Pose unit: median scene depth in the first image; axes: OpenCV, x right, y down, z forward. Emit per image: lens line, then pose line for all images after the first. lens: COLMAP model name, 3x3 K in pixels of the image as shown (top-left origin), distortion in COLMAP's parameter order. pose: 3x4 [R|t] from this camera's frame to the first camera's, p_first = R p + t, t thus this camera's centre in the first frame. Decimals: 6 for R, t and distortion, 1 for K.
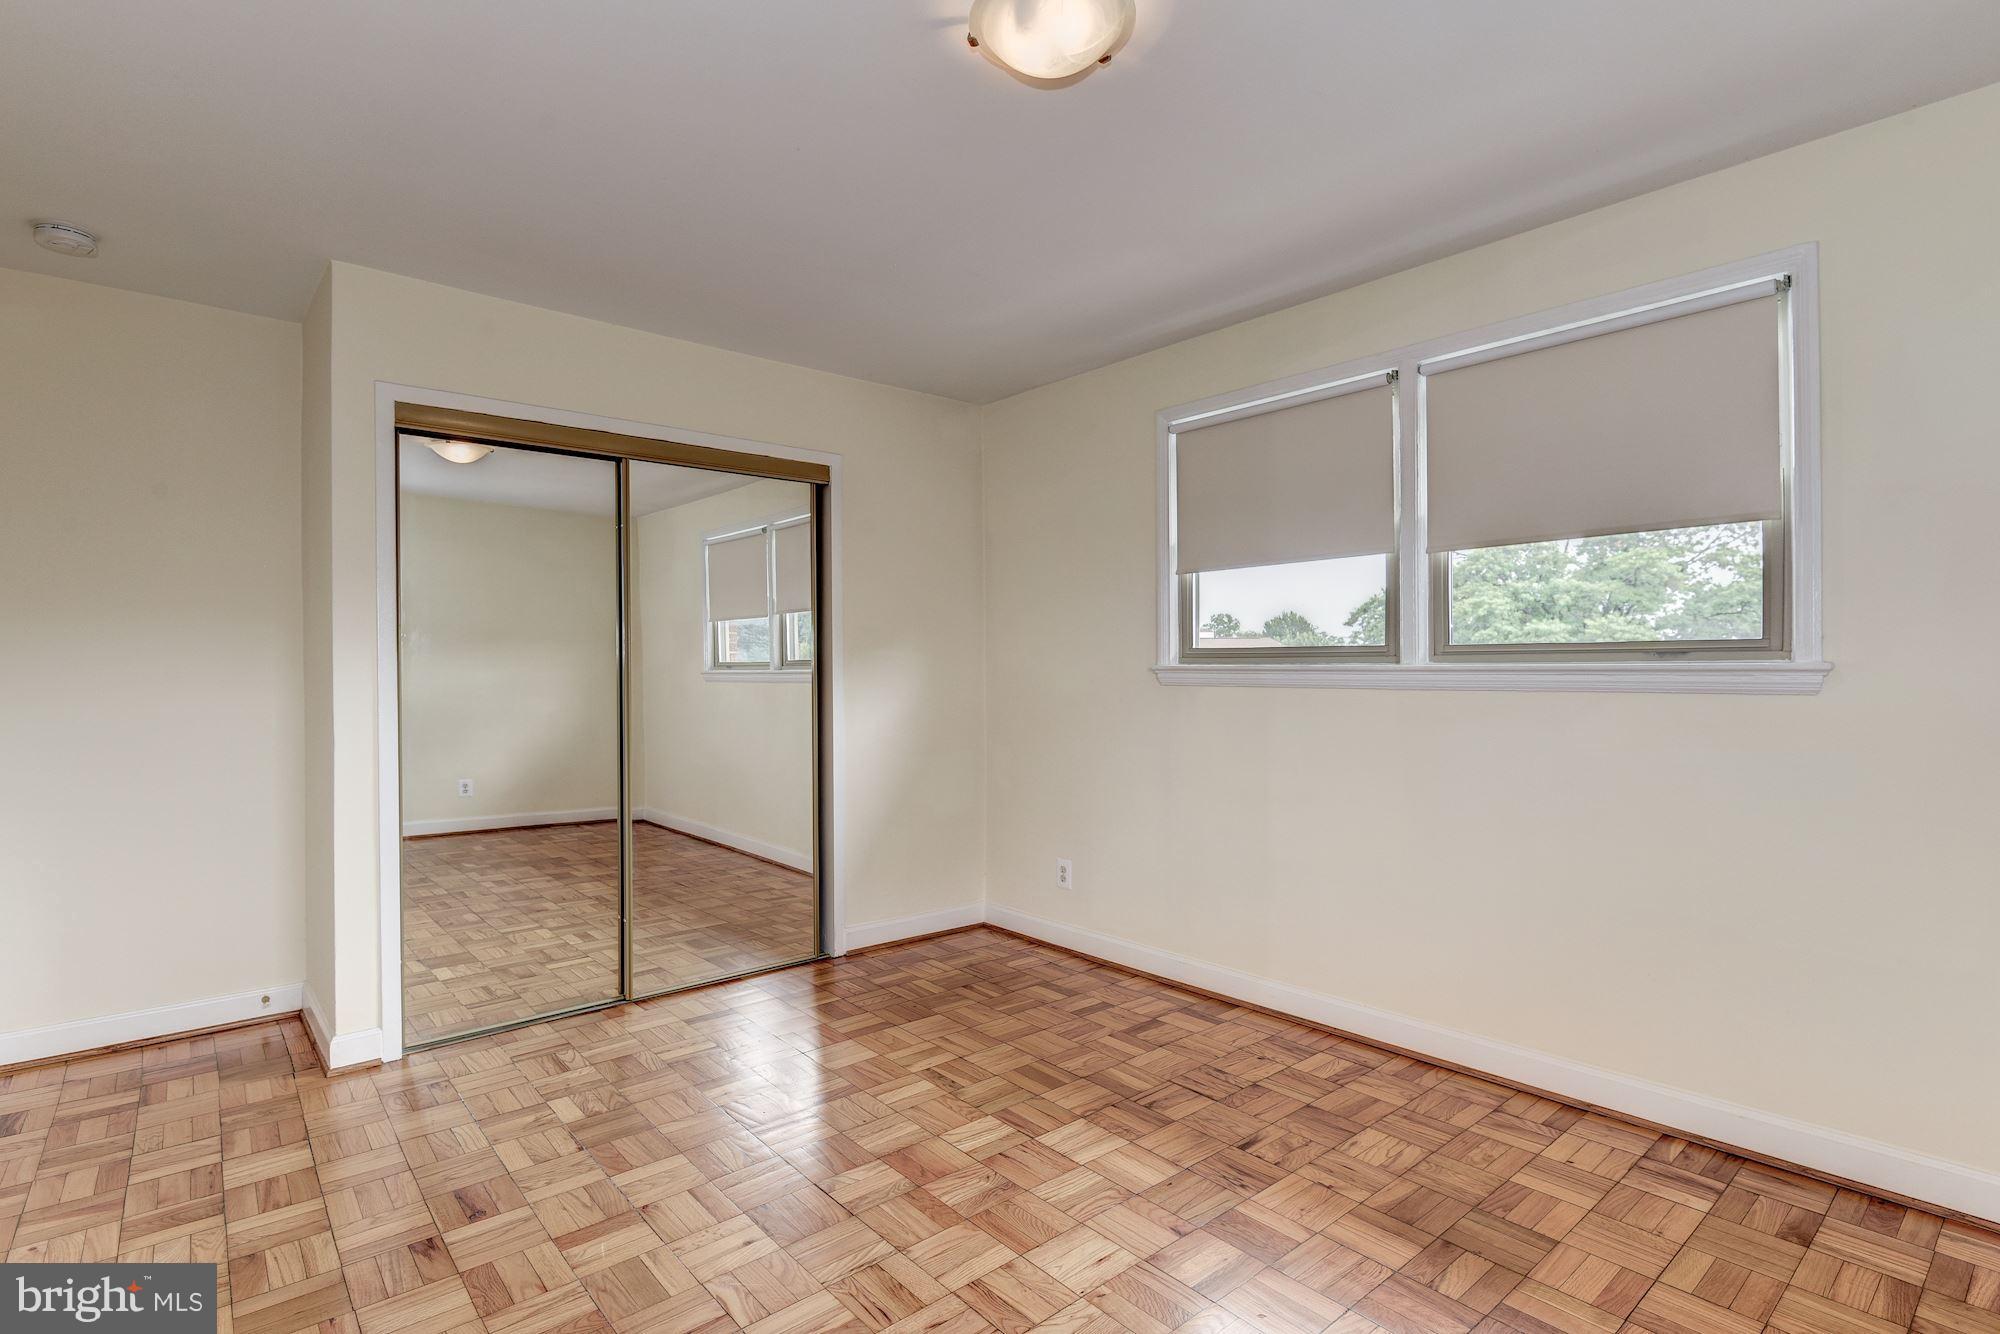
lens RADIAL K [[1119.2, 0, 1000.0], [0, 1119.2, 667.0], [0, 0, 1]] dist [0.002183, -0.013455]
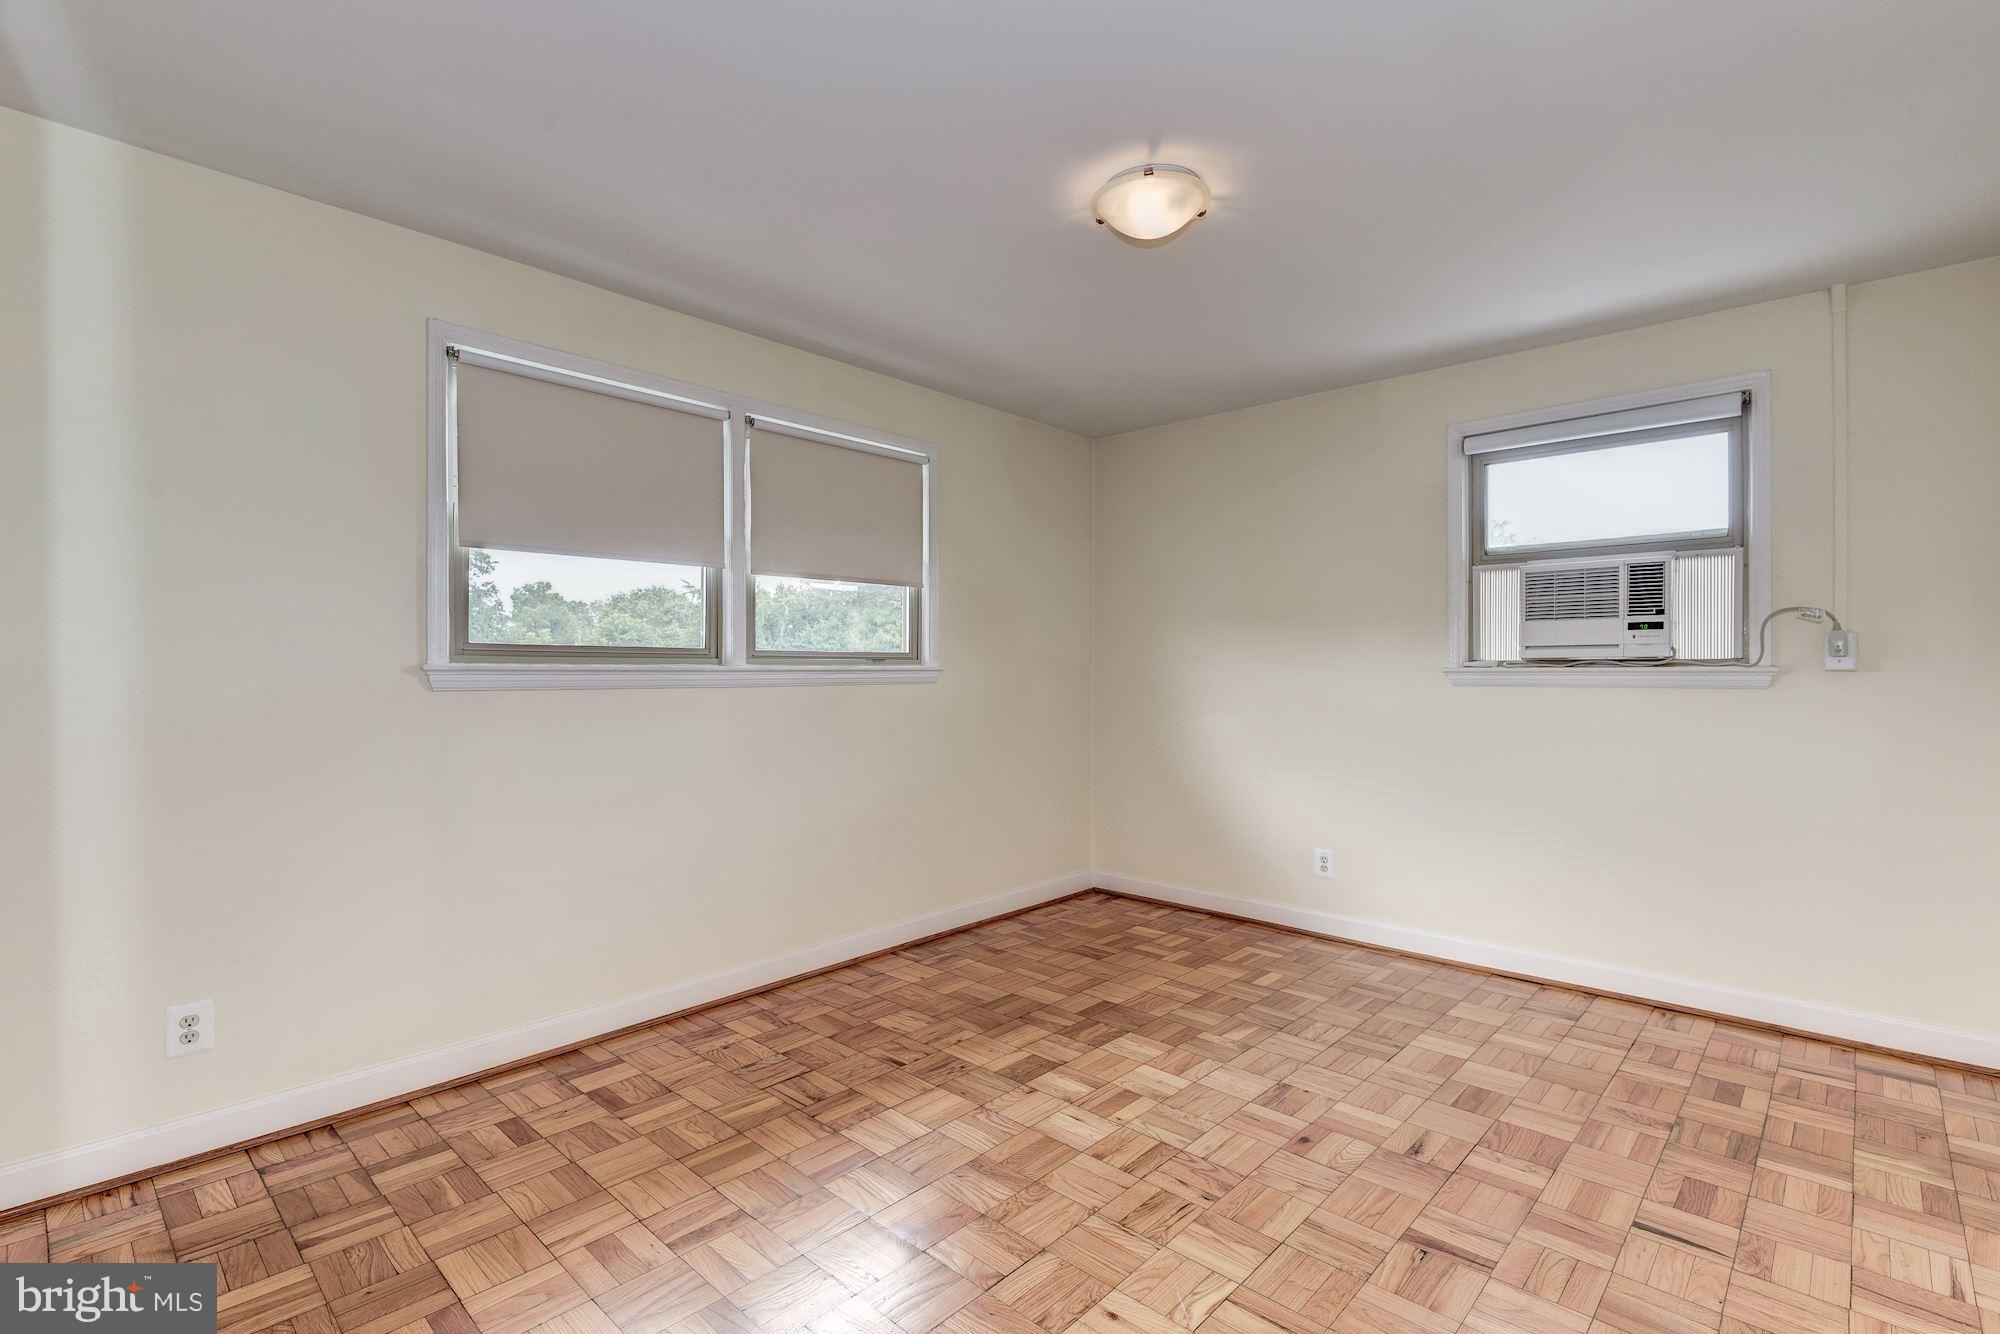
lens RADIAL K [[1061.0, 0, 1030.6], [0, 1061.0, 670.8], [0, 0, 1]] dist [0.004451, -0.012438]
pose [[-0.273416, 0.000413, 0.961896, -0.800250], [-0.000918, 0.999999, -0.000690, 0.003616], [-0.961896, -0.001072, -0.273415, 1.019846]]
